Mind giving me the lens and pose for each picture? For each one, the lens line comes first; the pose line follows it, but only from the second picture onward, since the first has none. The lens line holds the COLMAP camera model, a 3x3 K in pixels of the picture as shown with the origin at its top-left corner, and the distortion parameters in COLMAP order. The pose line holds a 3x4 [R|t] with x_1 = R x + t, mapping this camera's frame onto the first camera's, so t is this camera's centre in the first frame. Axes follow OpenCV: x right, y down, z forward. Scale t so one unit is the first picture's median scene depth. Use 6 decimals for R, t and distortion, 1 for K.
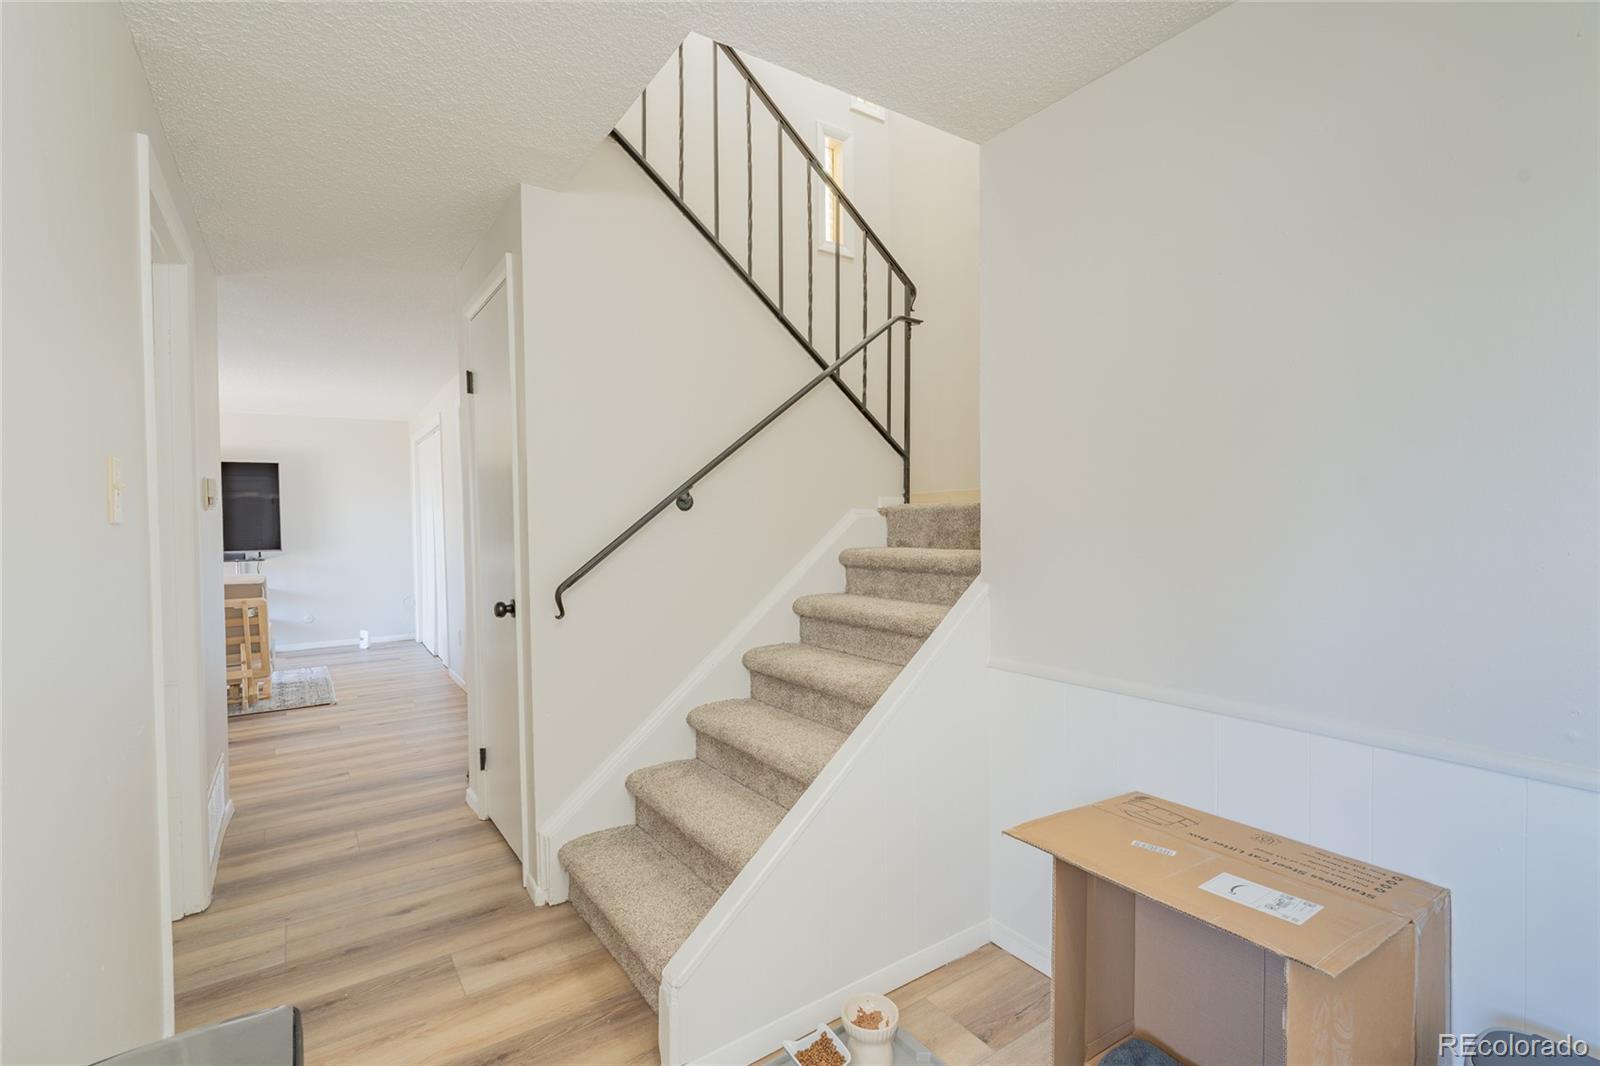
lens RADIAL K [[733.2, 0, 804.0], [0, 733.2, 544.1], [0, 0, 1]] dist [0.002848, 0.000296]
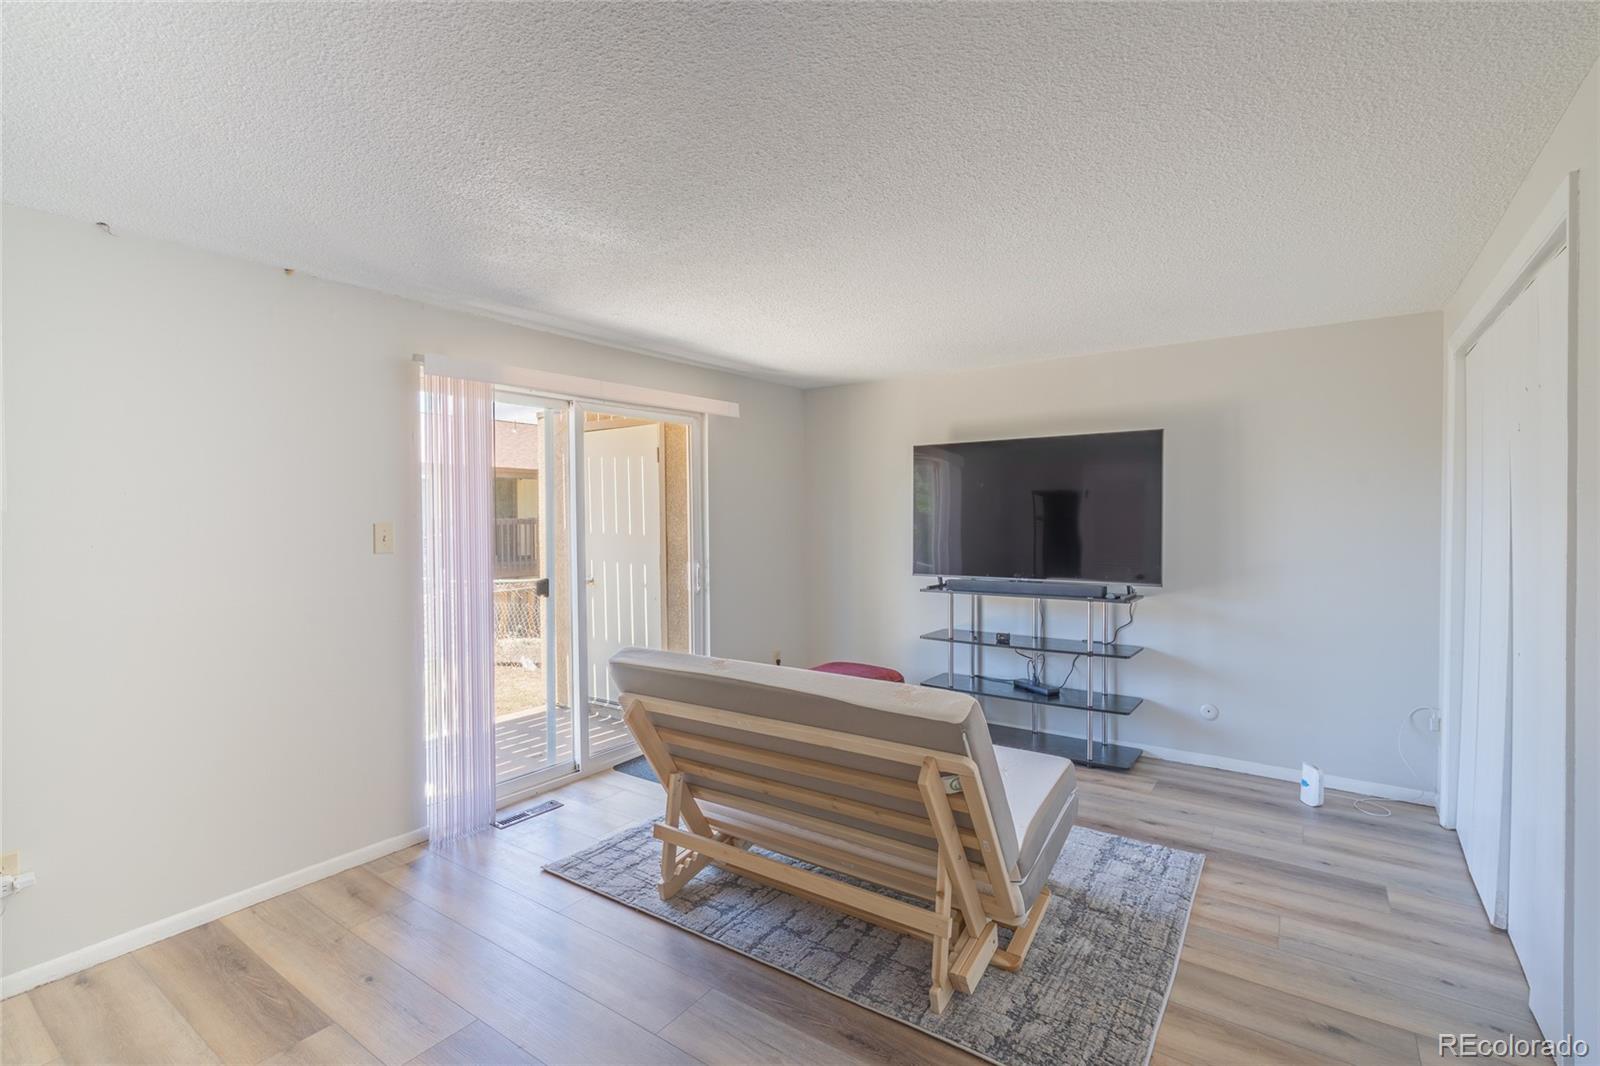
lens RADIAL K [[733.2, 0, 791.2], [0, 733.2, 529.0], [0, 0, 1]] dist [0.002848, 0.000296]
pose [[0.345880, 0.026506, -0.937904, -0.283597], [-0.034066, 0.999297, 0.015678, -0.033540], [0.937660, 0.026527, 0.346539, 0.534434]]
